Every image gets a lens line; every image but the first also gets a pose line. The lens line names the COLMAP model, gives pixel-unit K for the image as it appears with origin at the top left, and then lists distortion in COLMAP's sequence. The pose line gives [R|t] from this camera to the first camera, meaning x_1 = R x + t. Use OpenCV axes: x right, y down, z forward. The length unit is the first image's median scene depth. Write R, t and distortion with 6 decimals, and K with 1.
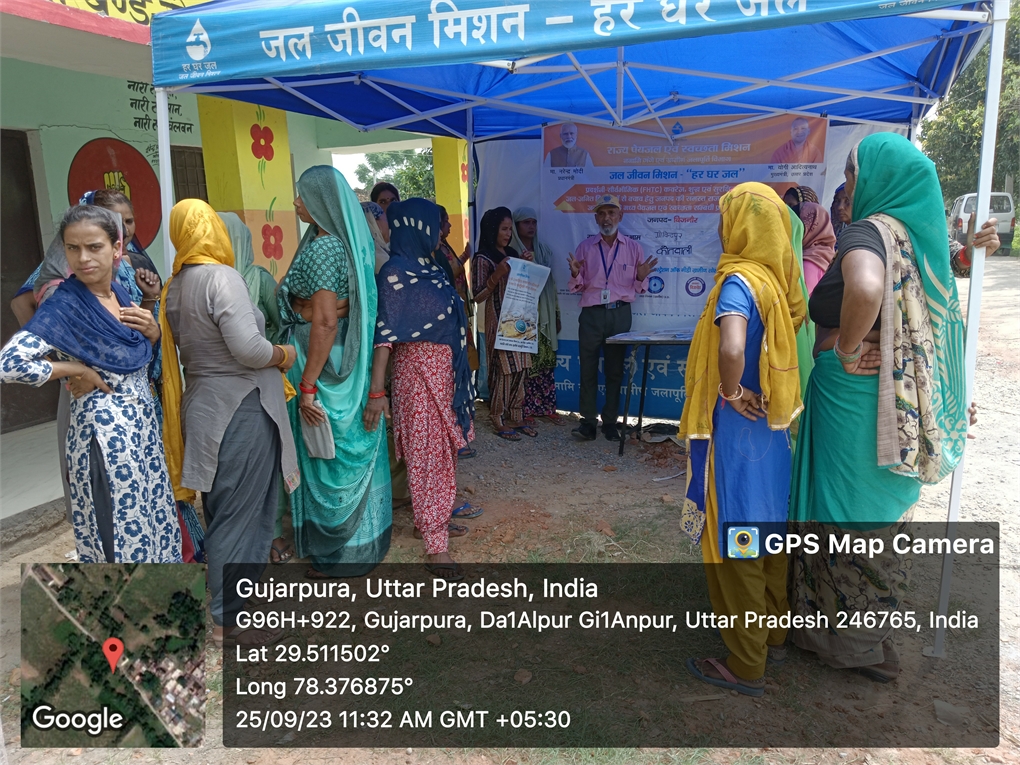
lens RADIAL K [[777.9, 0, 508.8], [0, 777.9, 385.0], [0, 0, 1]] dist [-0.006743, -0.002964]
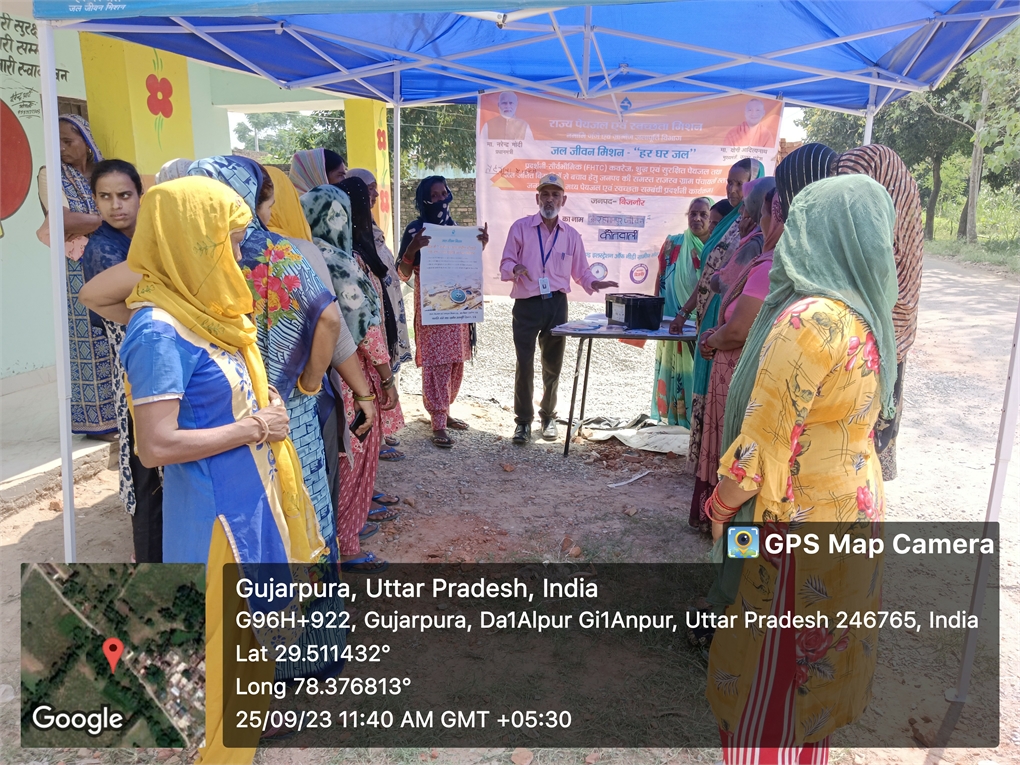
lens RADIAL K [[767.9, 0, 479.7], [0, 767.9, 381.6], [0, 0, 1]] dist [-0.000840, -0.013285]
pose [[0.991796, 0.003275, 0.127787, -0.080654], [-0.008342, 0.999199, 0.039139, -0.036209], [-0.127556, -0.039884, 0.991029, 0.114056]]
